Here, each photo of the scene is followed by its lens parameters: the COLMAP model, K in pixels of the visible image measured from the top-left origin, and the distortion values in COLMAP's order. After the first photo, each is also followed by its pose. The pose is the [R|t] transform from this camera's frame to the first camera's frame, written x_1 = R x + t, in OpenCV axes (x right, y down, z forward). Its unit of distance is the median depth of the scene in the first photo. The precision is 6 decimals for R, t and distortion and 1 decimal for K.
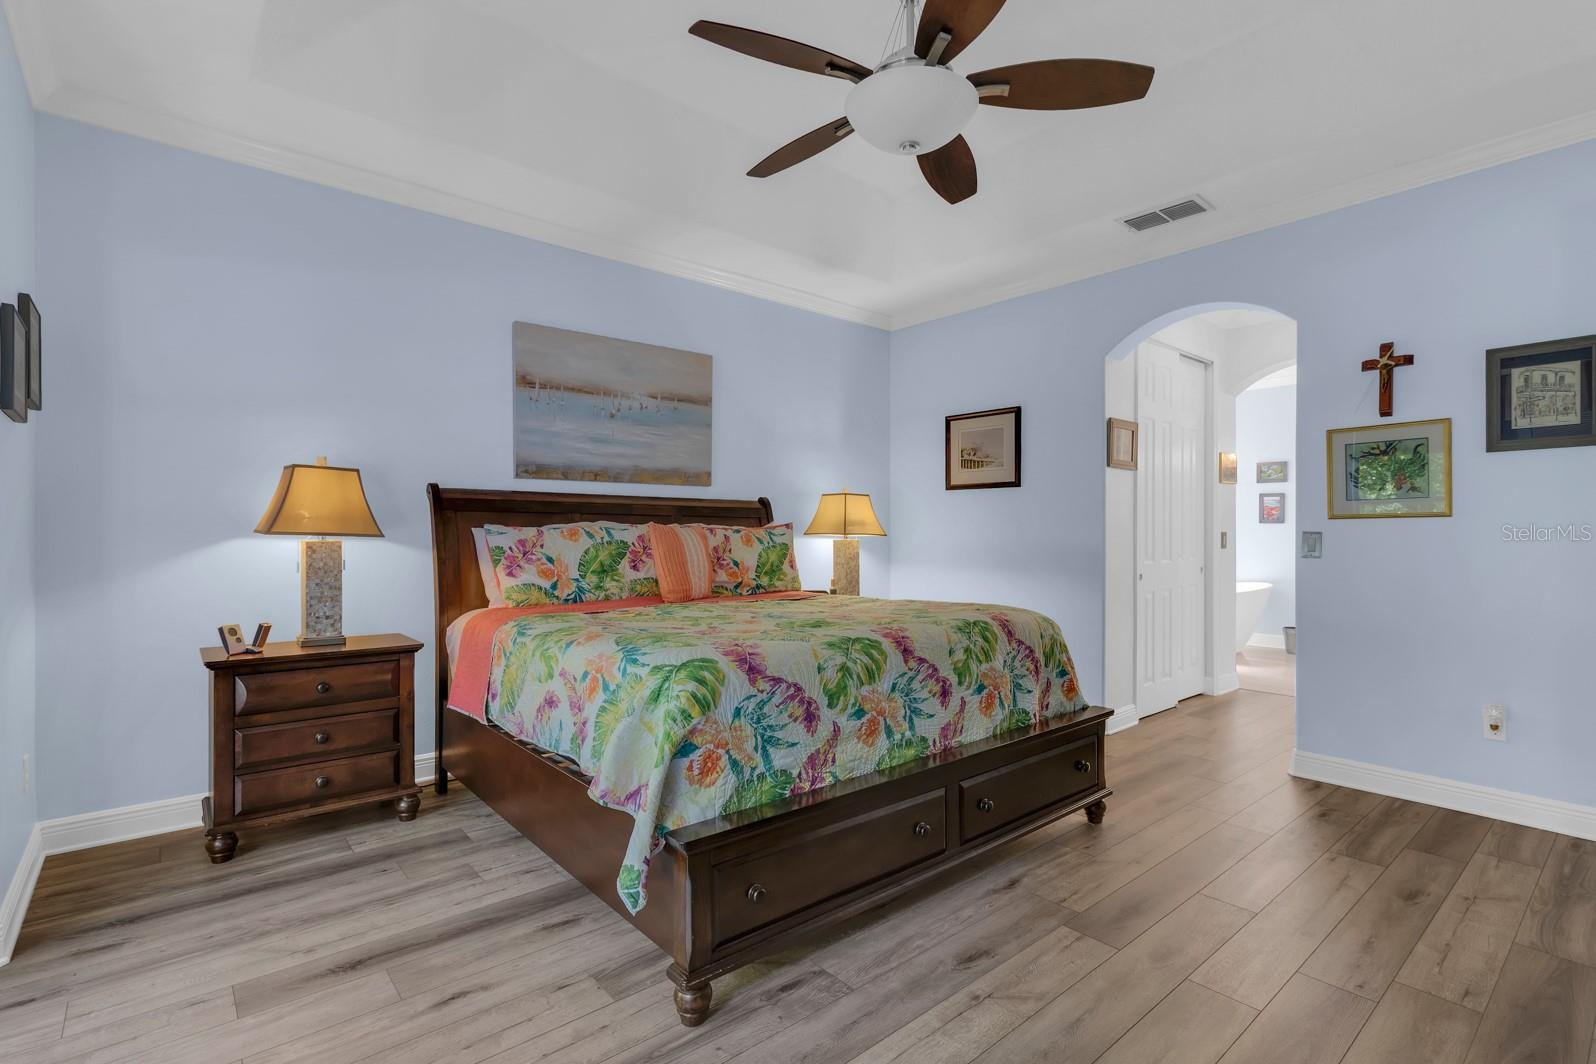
lens RADIAL K [[754.6, 0, 812.4], [0, 754.6, 531.3], [0, 0, 1]] dist [0.000411, -0.000296]
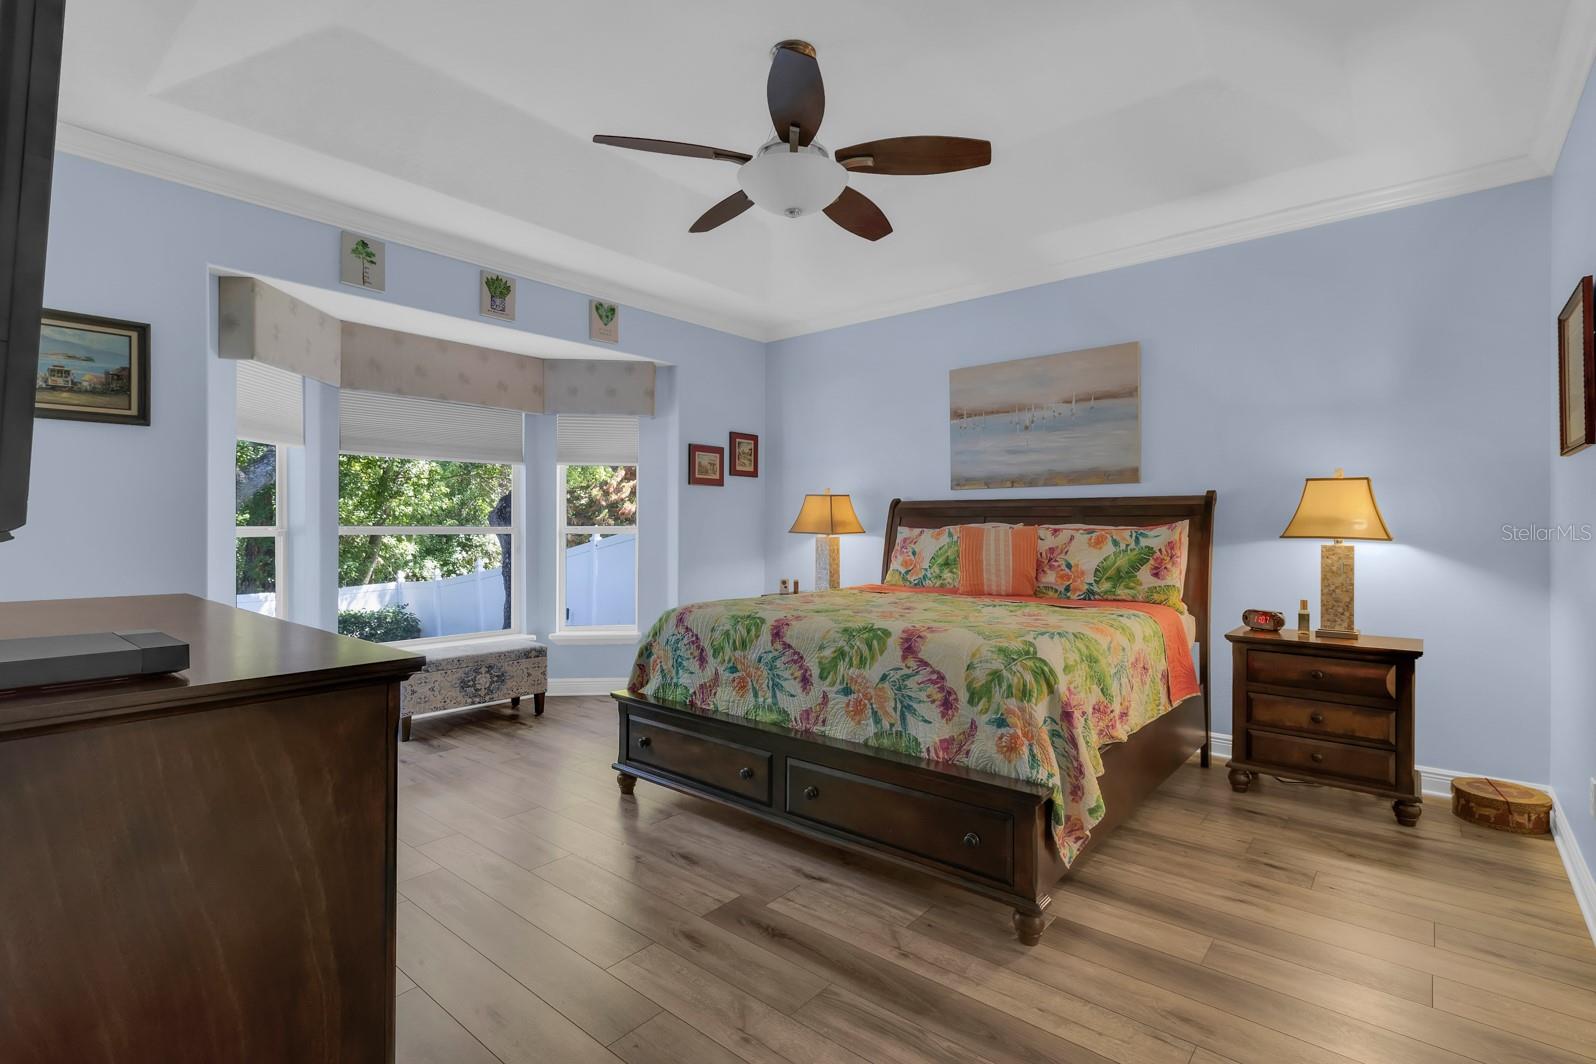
lens RADIAL K [[739.1, 0, 802.1], [0, 739.1, 530.3], [0, 0, 1]] dist [-0.000553, 0.000583]
pose [[0.158208, 0.007165, -0.987380, 0.878229], [0.002262, 0.999968, 0.007619, -0.012110], [0.987403, -0.003439, 0.158186, 0.574128]]
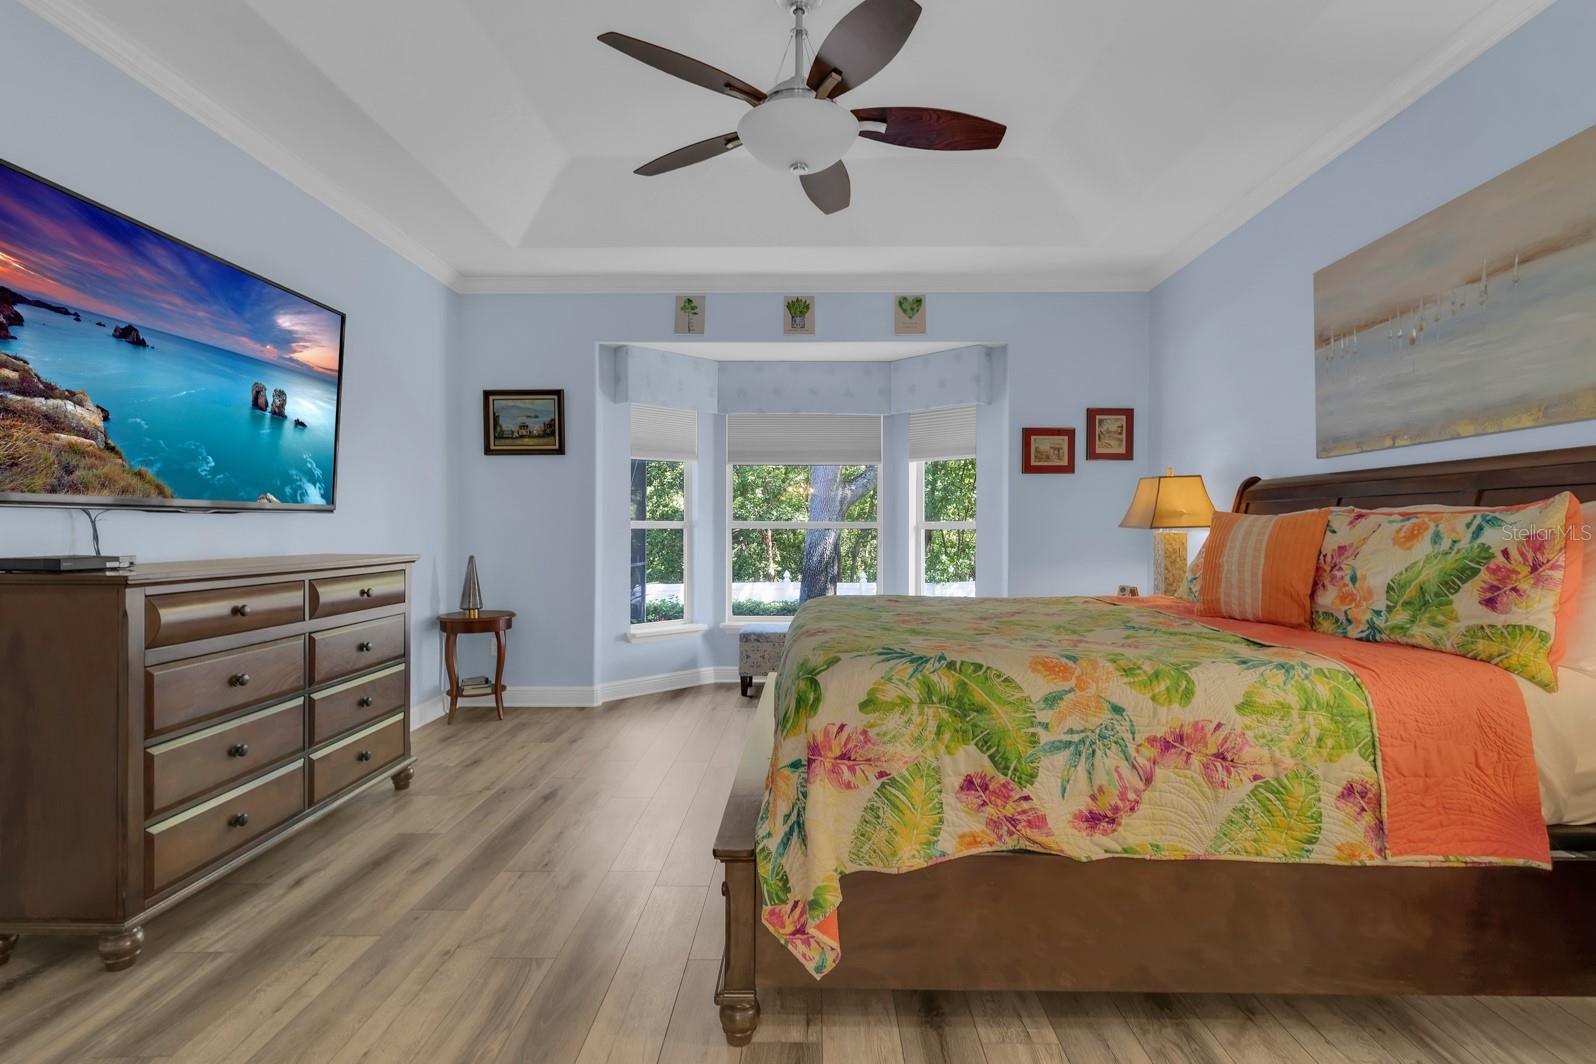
lens RADIAL K [[754.6, 0, 812.4], [0, 754.6, 531.3], [0, 0, 1]] dist [0.000411, -0.000296]
pose [[-0.657957, 0.001097, -0.753055, 0.640927], [0.000843, 0.999999, 0.000719, 0.009149], [0.753055, -0.000162, -0.657957, 1.195538]]
